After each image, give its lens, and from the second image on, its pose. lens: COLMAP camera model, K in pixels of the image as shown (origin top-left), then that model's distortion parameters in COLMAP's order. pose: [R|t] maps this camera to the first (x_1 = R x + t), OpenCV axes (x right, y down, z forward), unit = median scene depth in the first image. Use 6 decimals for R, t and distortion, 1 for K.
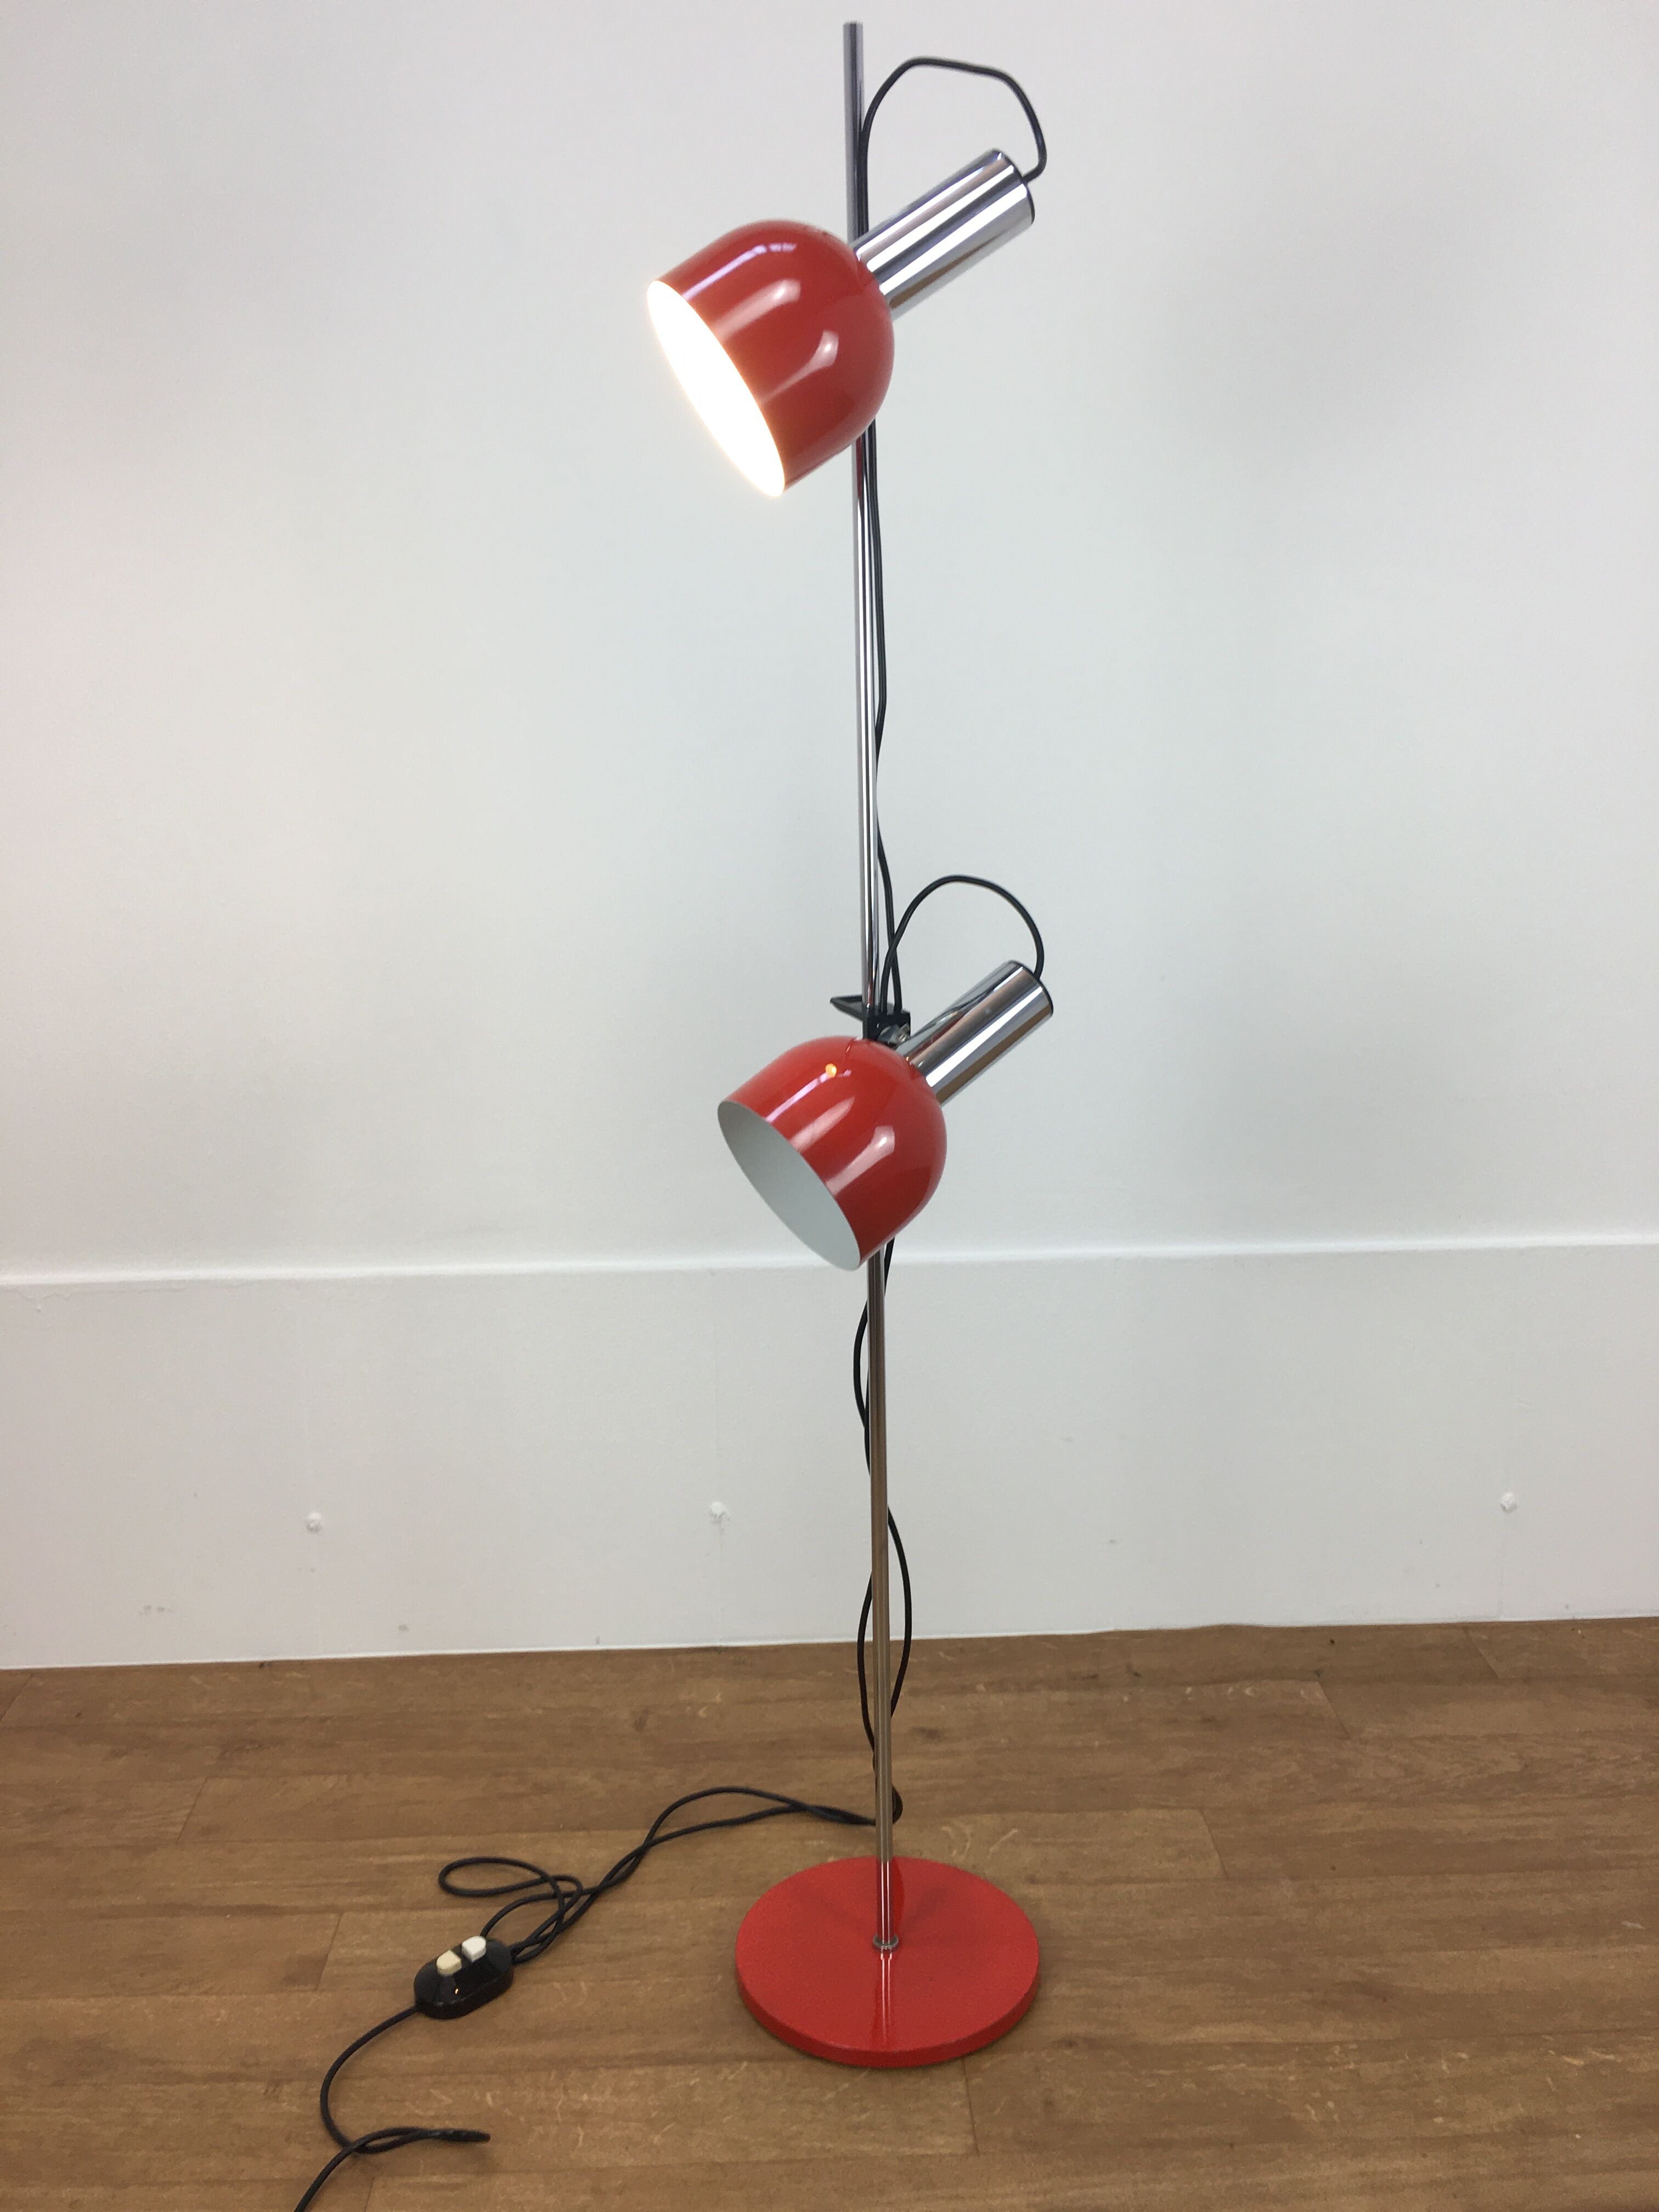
lens RADIAL K [[1951.3, 0, 848.3], [0, 1951.3, 1094.3], [0, 0, 1]] dist [0.050110, -0.126257]
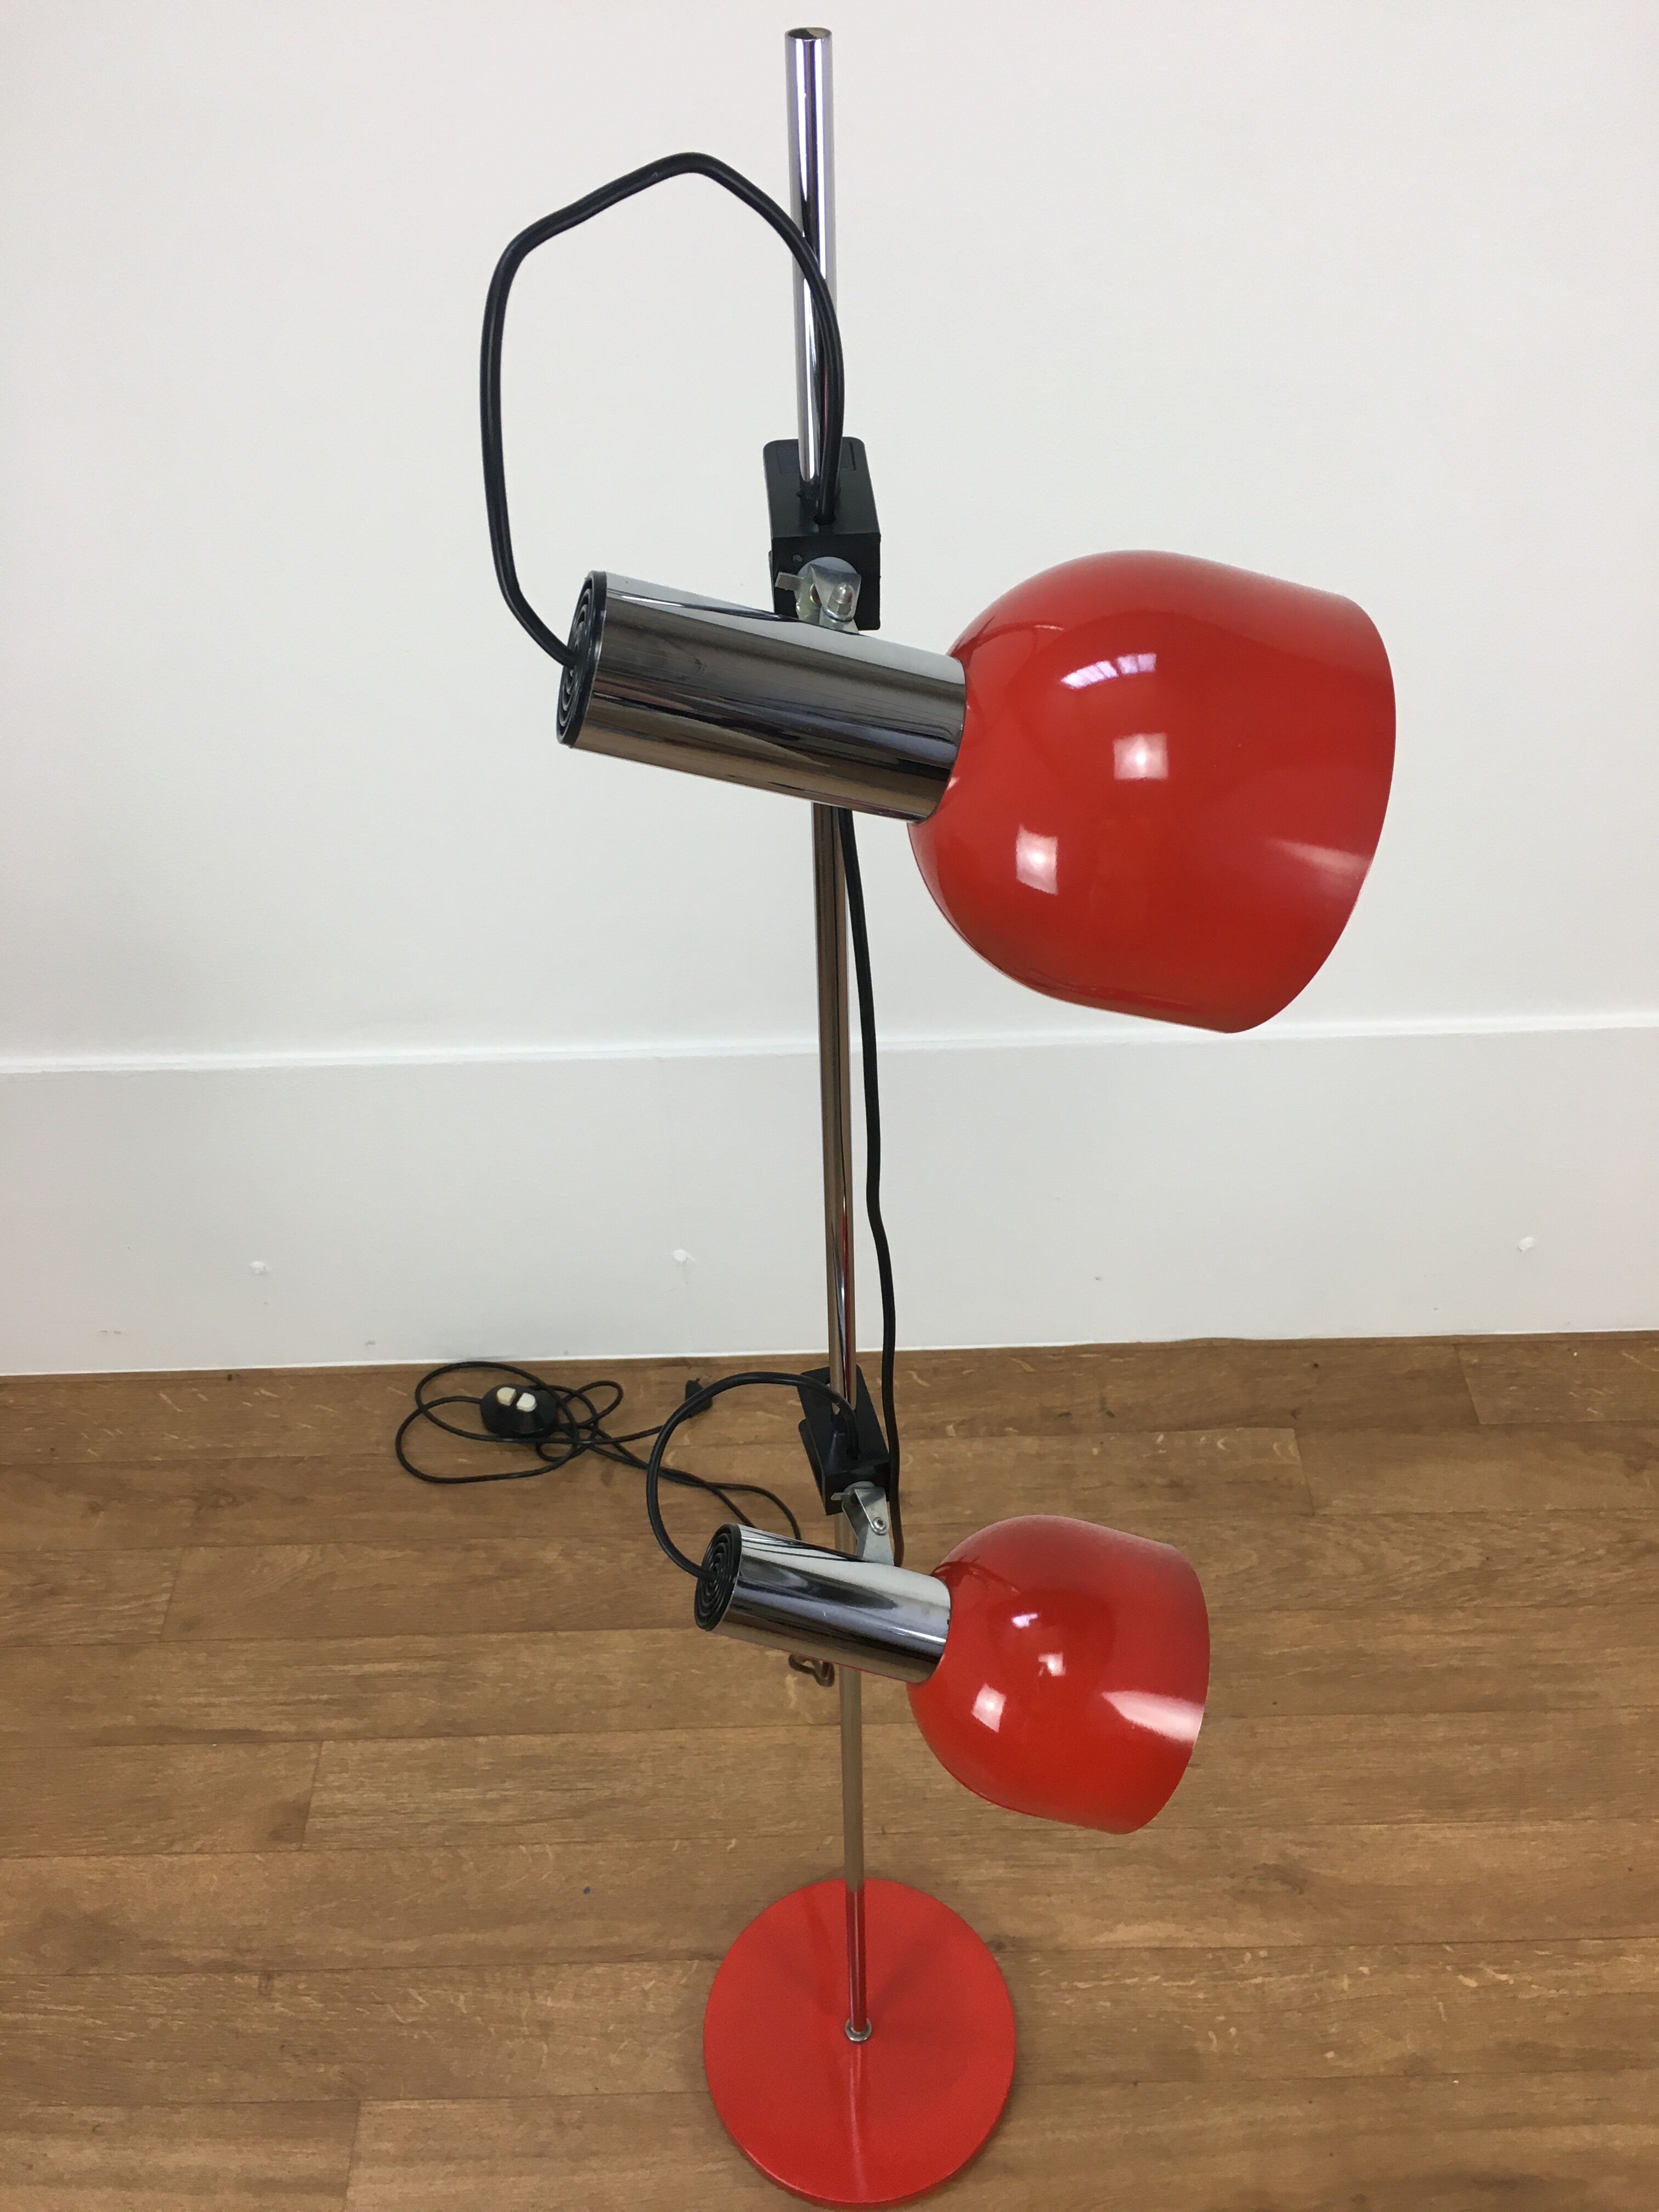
lens RADIAL K [[1951.3, 0, 844.4], [0, 1951.3, 1126.1], [0, 0, 1]] dist [0.050110, -0.126257]
pose [[0.999583, 0.015204, -0.024529, 0.041165], [-0.000339, 0.856095, 0.516818, -0.390719], [0.028857, -0.516594, 0.855744, 0.264620]]
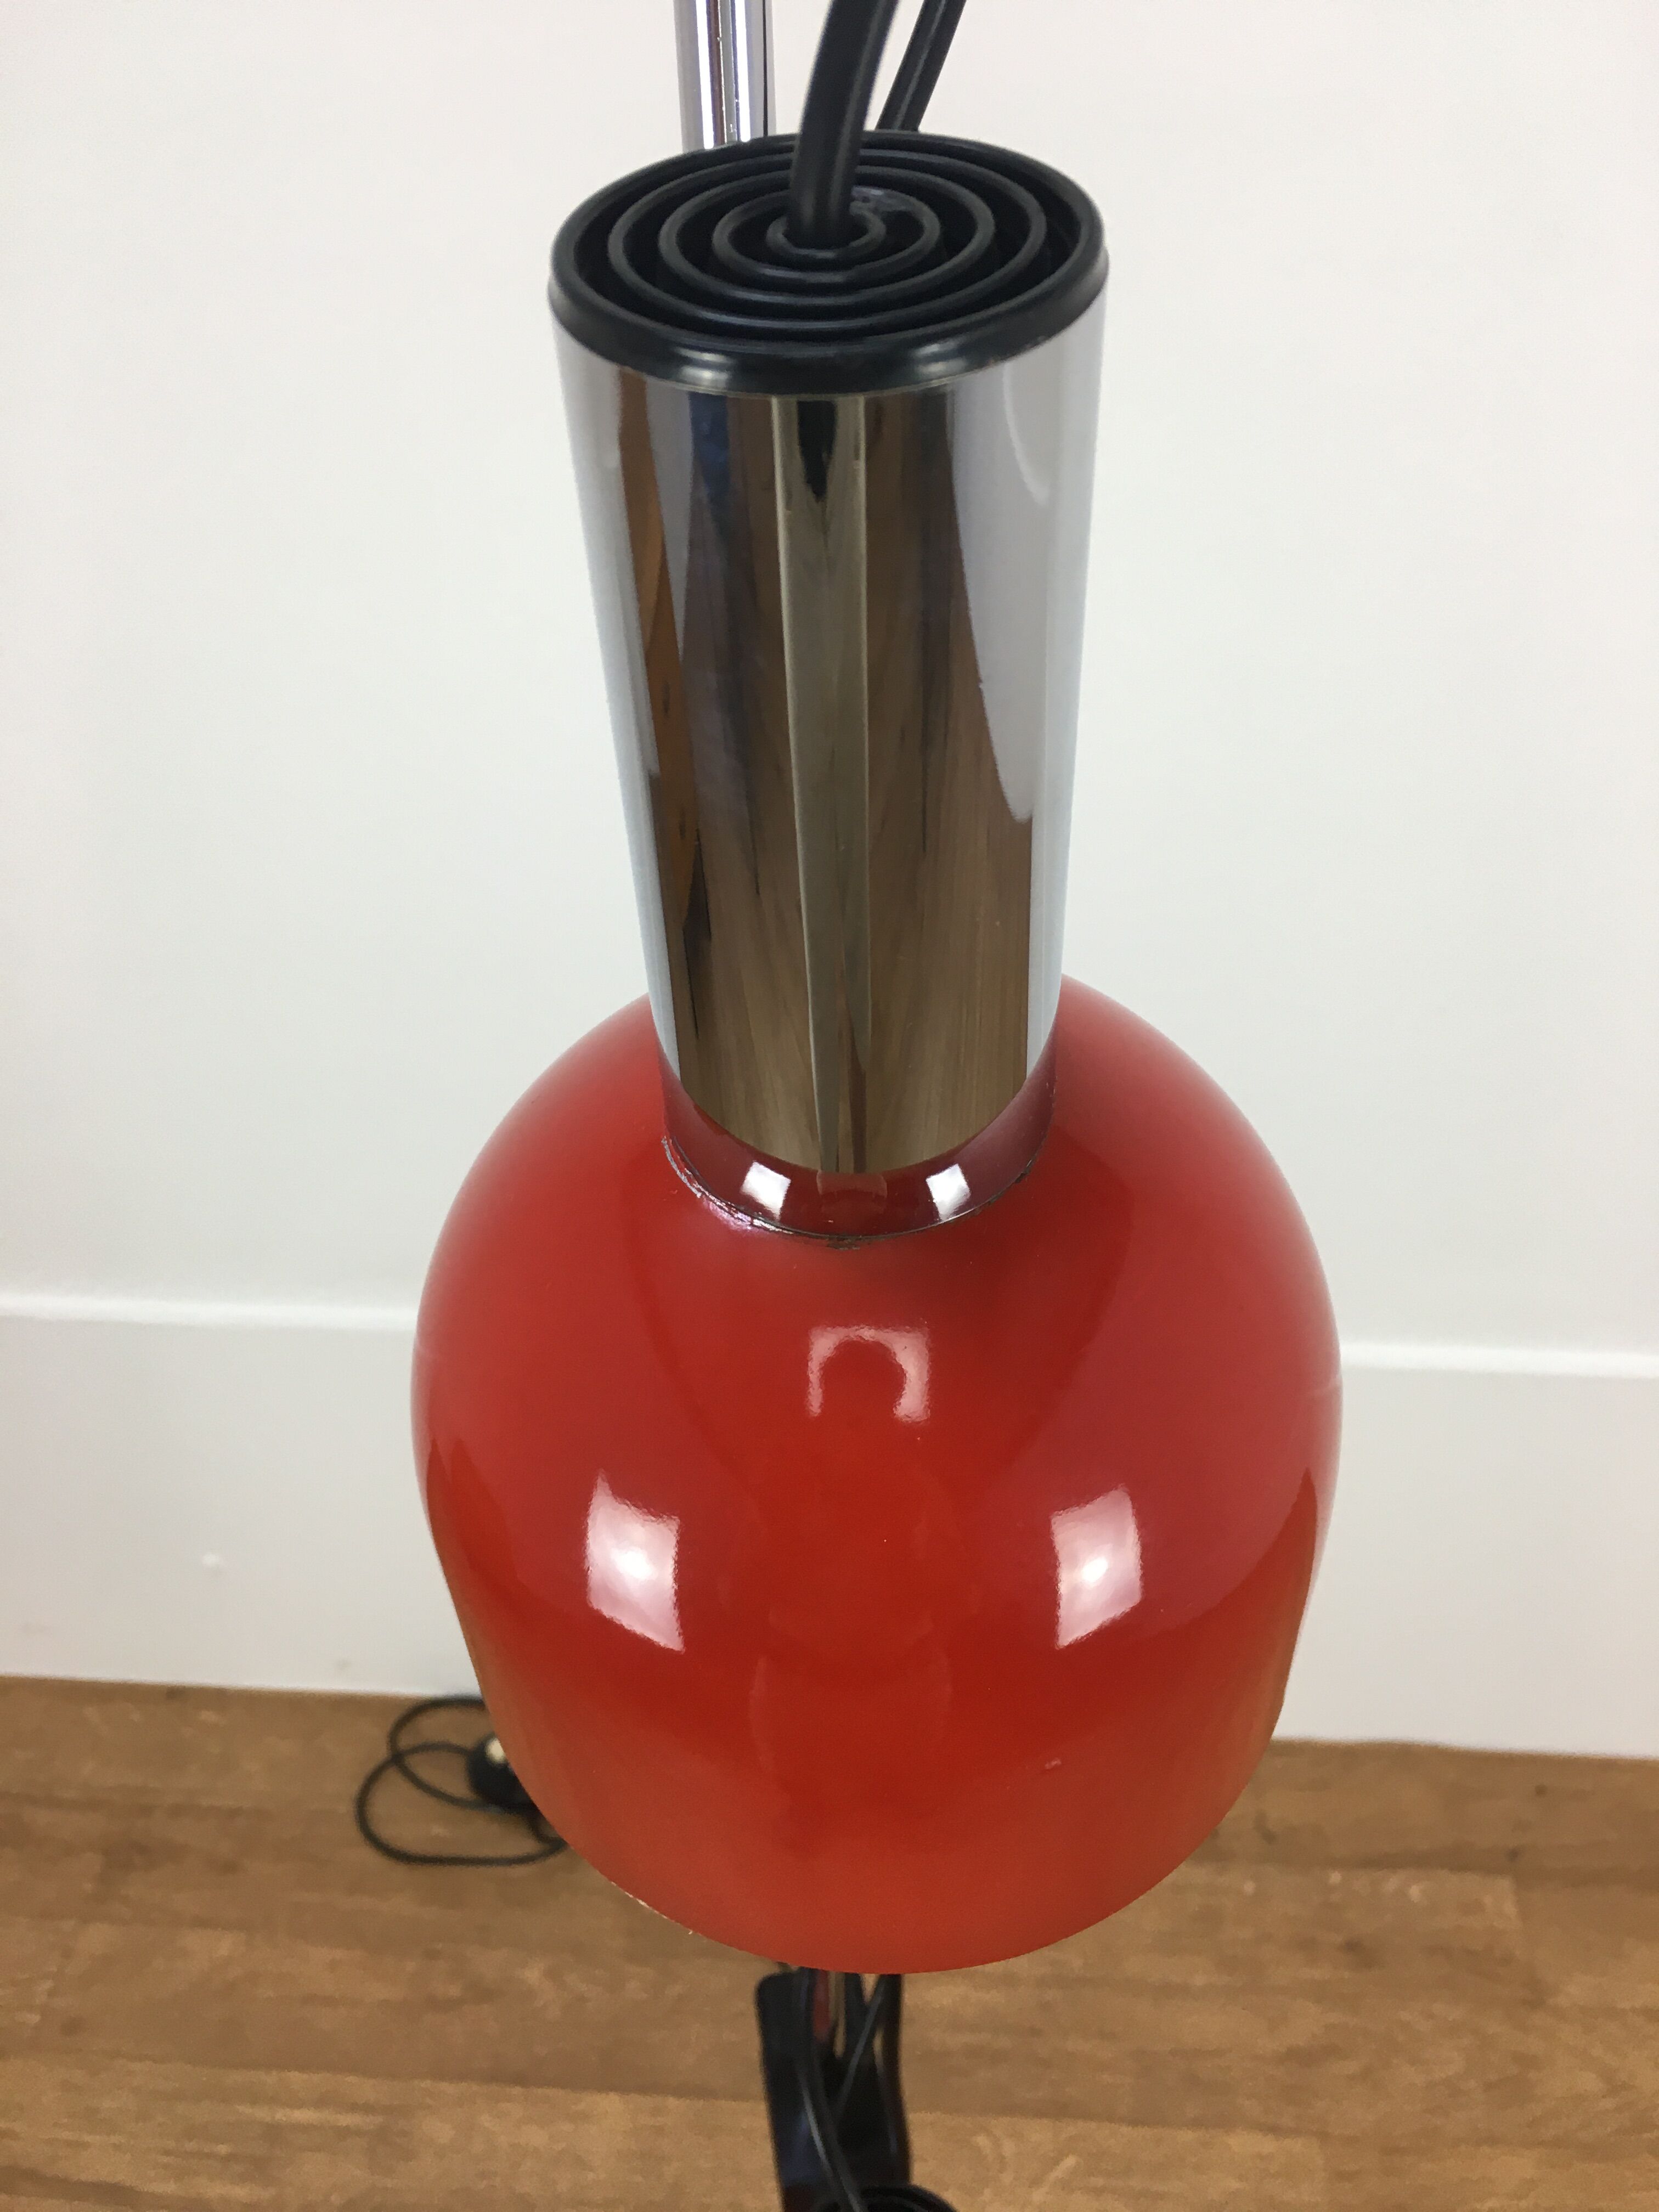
lens RADIAL K [[1951.3, 0, 820.1], [0, 1951.3, 1136.4], [0, 0, 1]] dist [0.050110, -0.126257]
pose [[0.992322, 0.070072, -0.101921, 0.038216], [-0.020705, 0.906519, 0.421658, -0.310412], [0.121940, -0.416310, 0.901009, 0.470972]]
